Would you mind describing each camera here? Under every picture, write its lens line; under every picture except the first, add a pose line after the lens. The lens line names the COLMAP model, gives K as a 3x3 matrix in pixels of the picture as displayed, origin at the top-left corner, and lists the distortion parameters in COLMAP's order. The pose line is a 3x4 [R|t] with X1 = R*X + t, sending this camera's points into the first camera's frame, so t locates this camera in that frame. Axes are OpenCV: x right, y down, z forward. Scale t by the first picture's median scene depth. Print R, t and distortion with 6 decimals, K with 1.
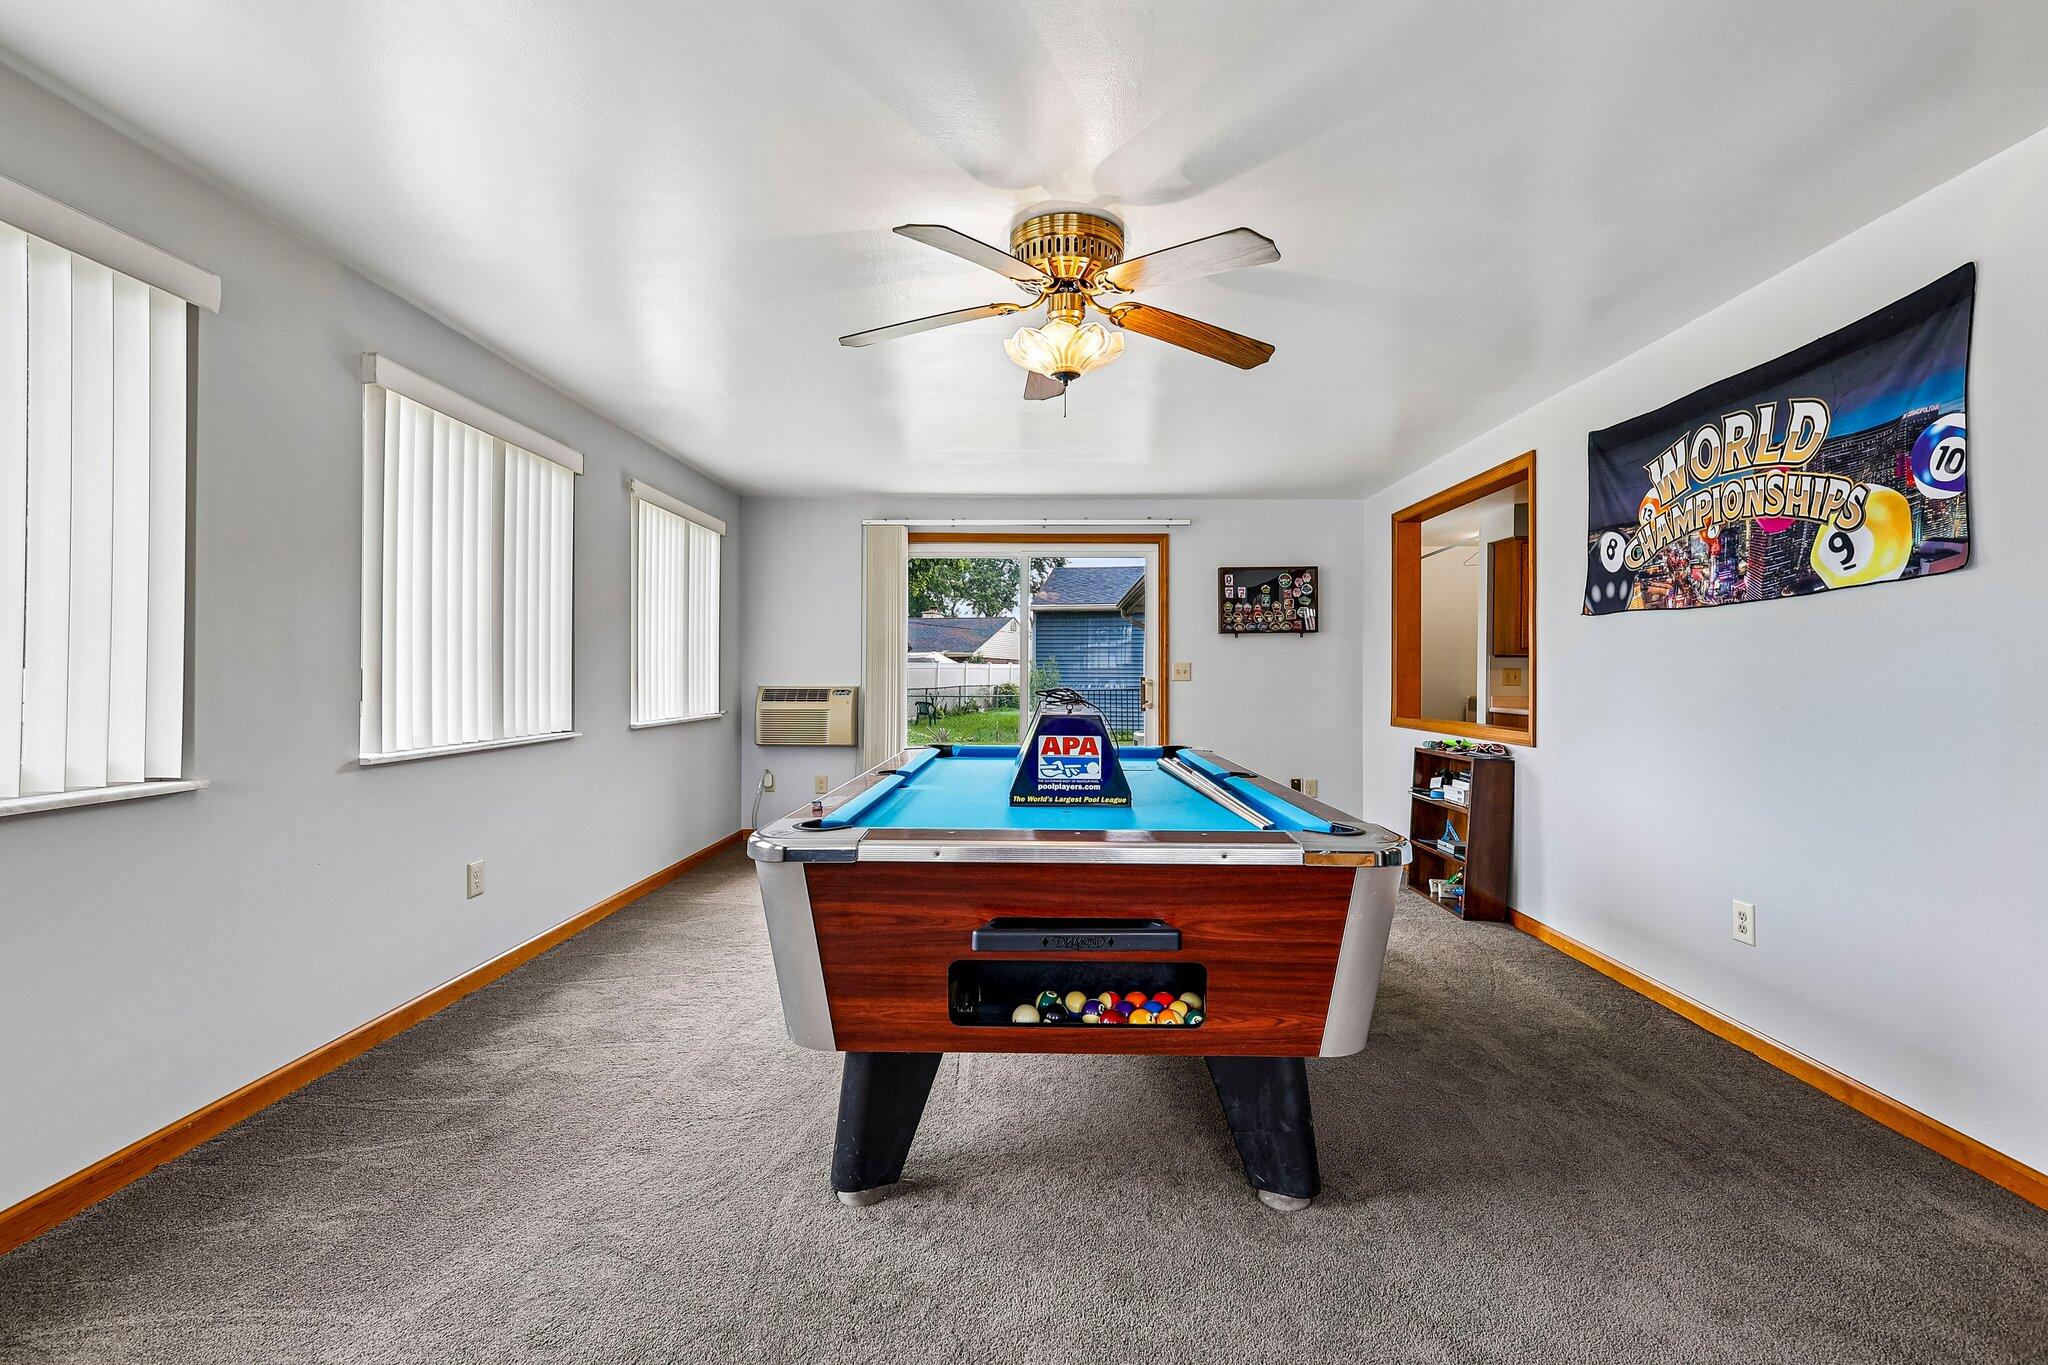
lens RADIAL K [[887.4, 0, 1022.8], [0, 887.4, 674.7], [0, 0, 1]] dist [0.001472, 0.000313]
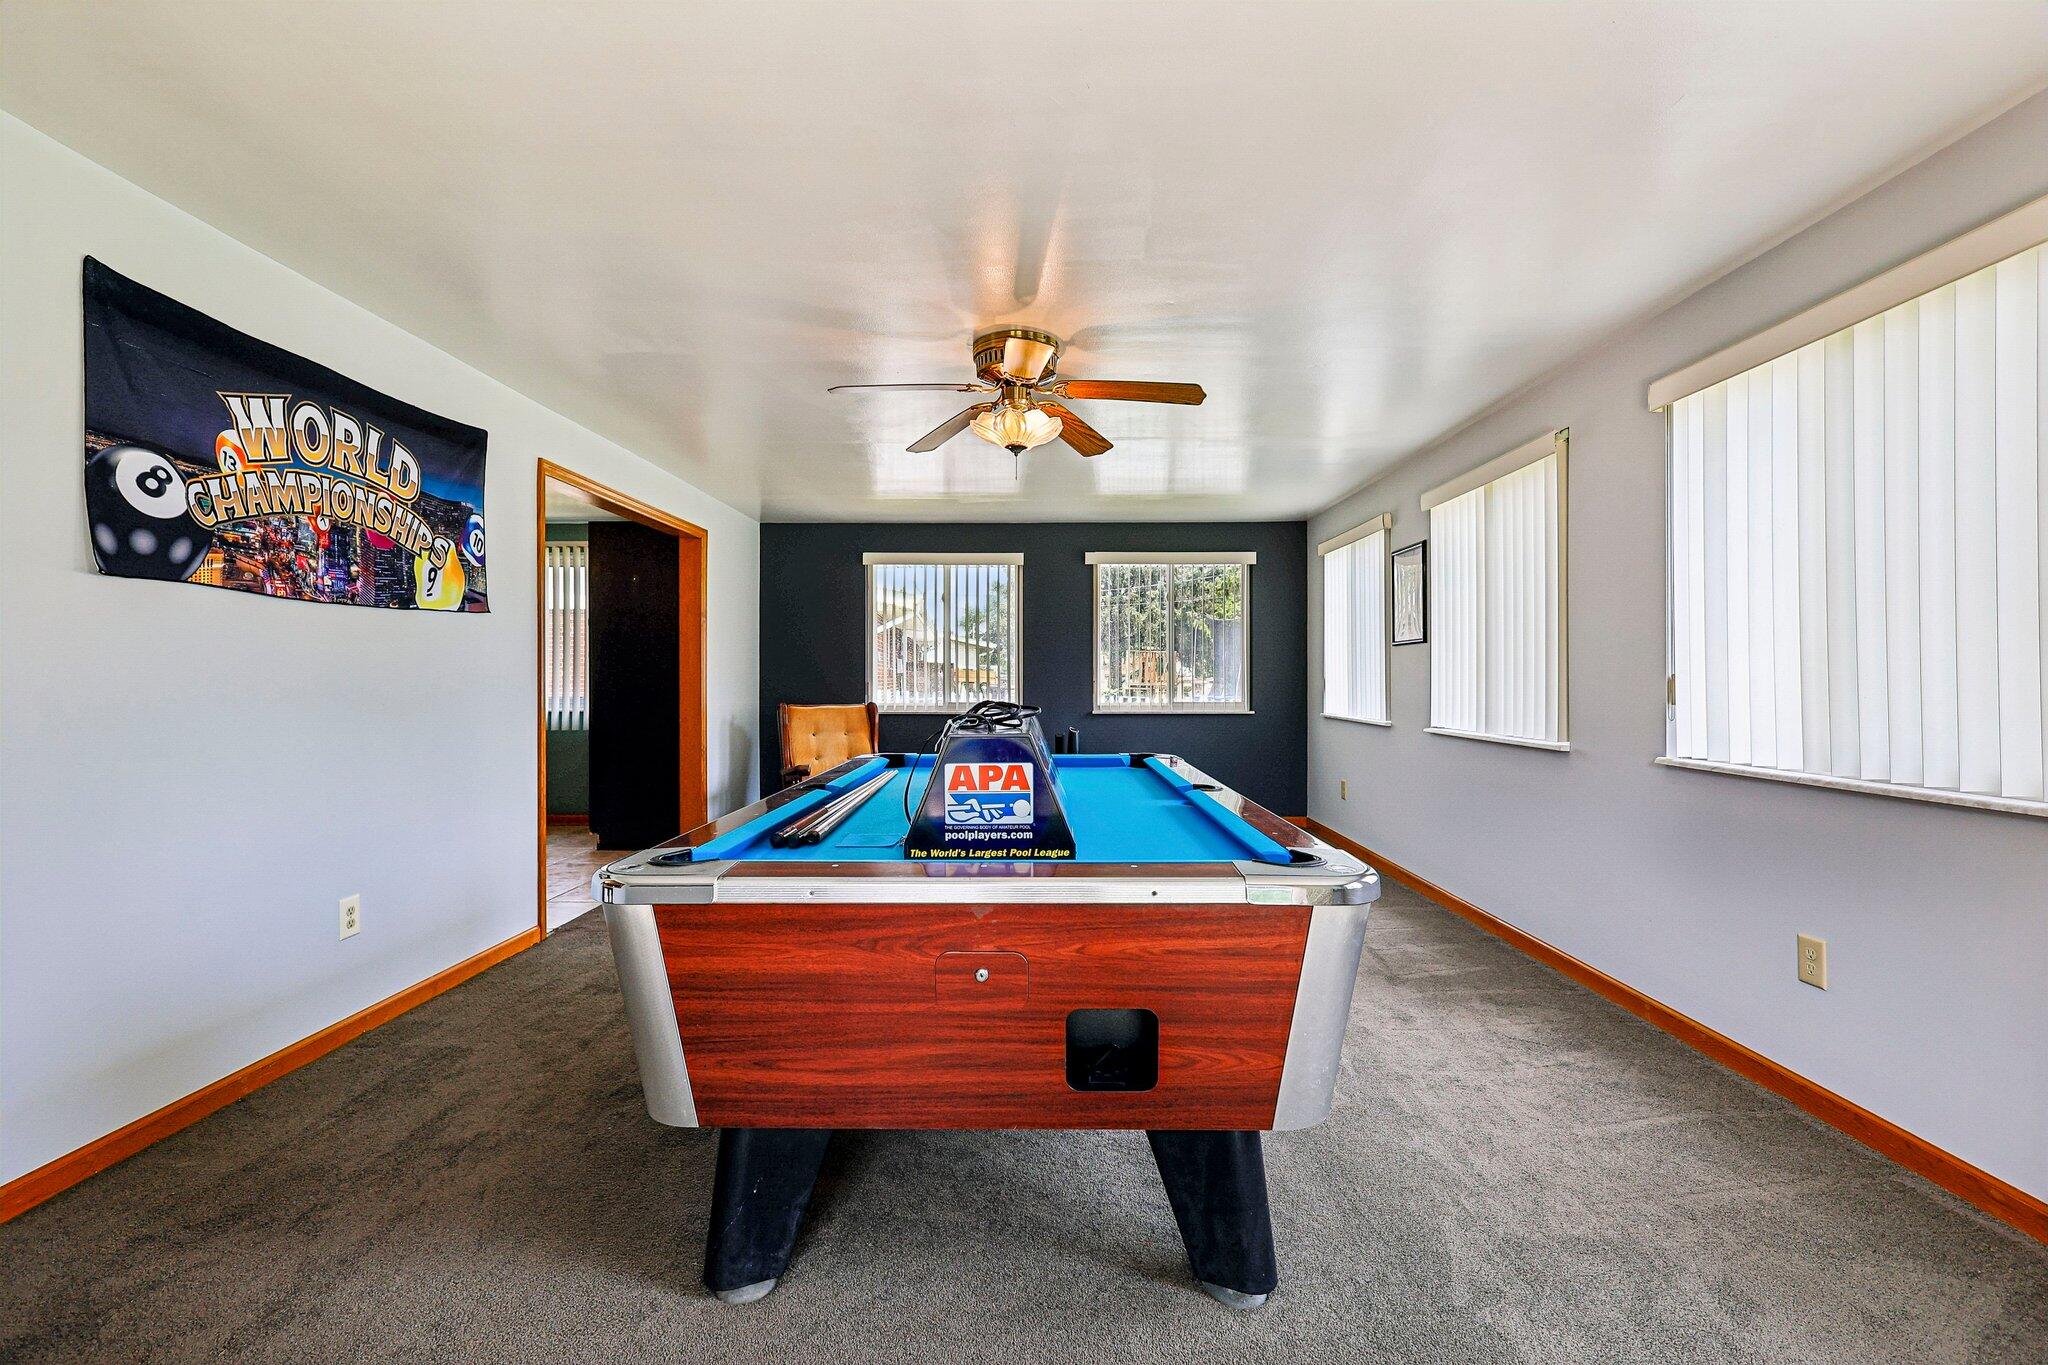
lens RADIAL K [[889.8, 0, 1031.2], [0, 889.8, 674.0], [0, 0, 1]] dist [0.001556, 0.000823]
pose [[-0.999948, -0.003337, -0.009630, 0.036960], [-0.003298, 0.999986, -0.004021, -0.000123], [0.009643, -0.003989, -0.999946, 2.038851]]
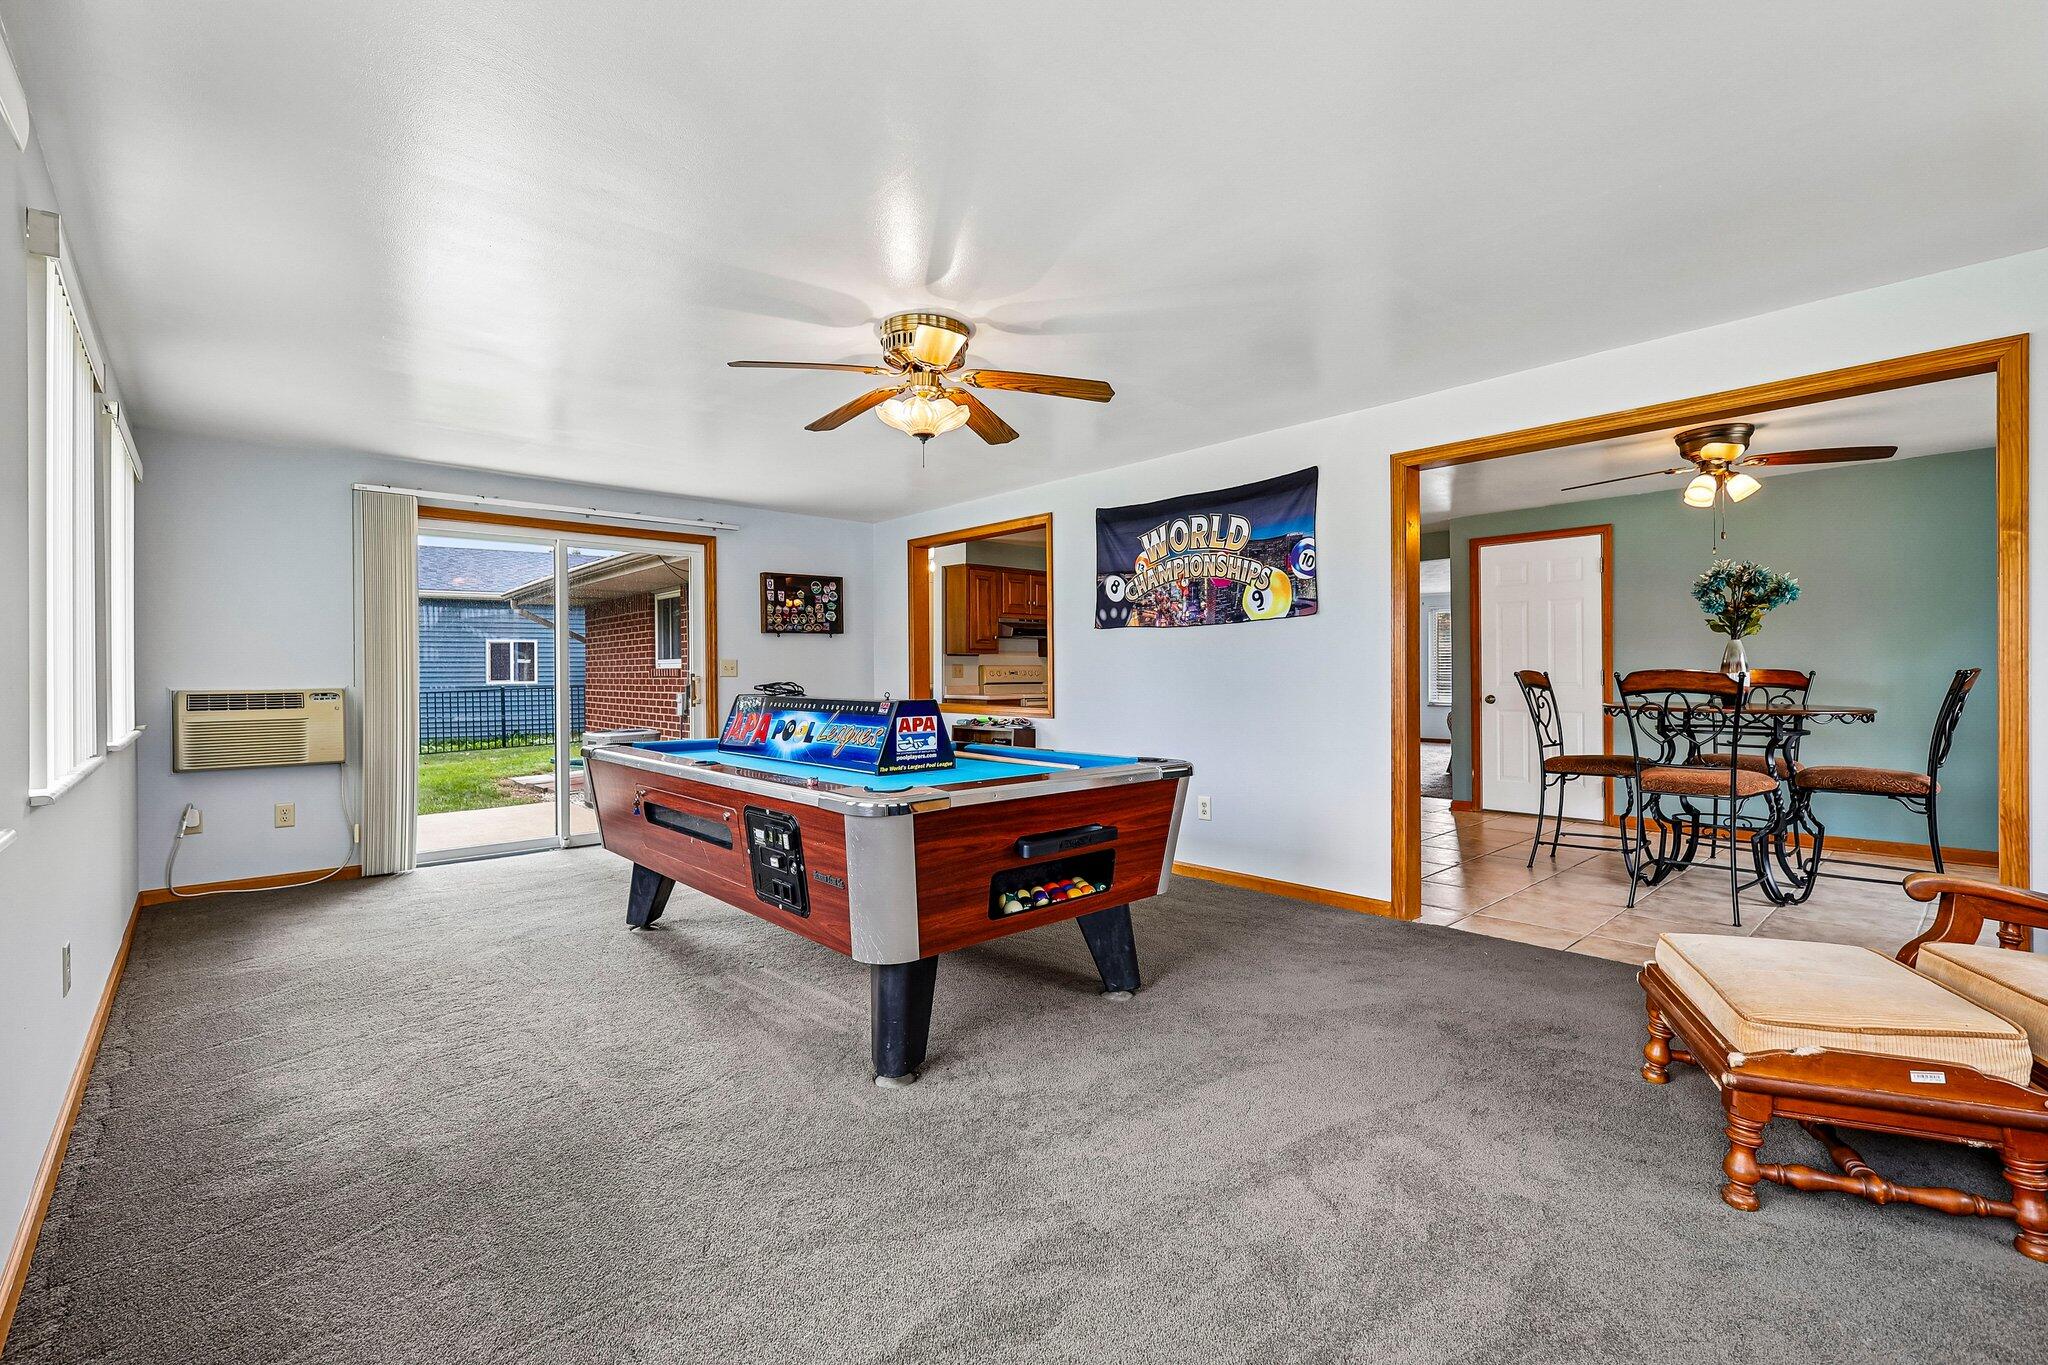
lens RADIAL K [[892.5, 0, 1022.7], [0, 892.5, 676.5], [0, 0, 1]] dist [0.002580, 0.000076]
pose [[0.726491, -0.011681, 0.687077, -0.653364], [0.008554, 0.999932, 0.007955, 0.002416], [-0.687123, 0.000098, 0.726541, -0.030356]]
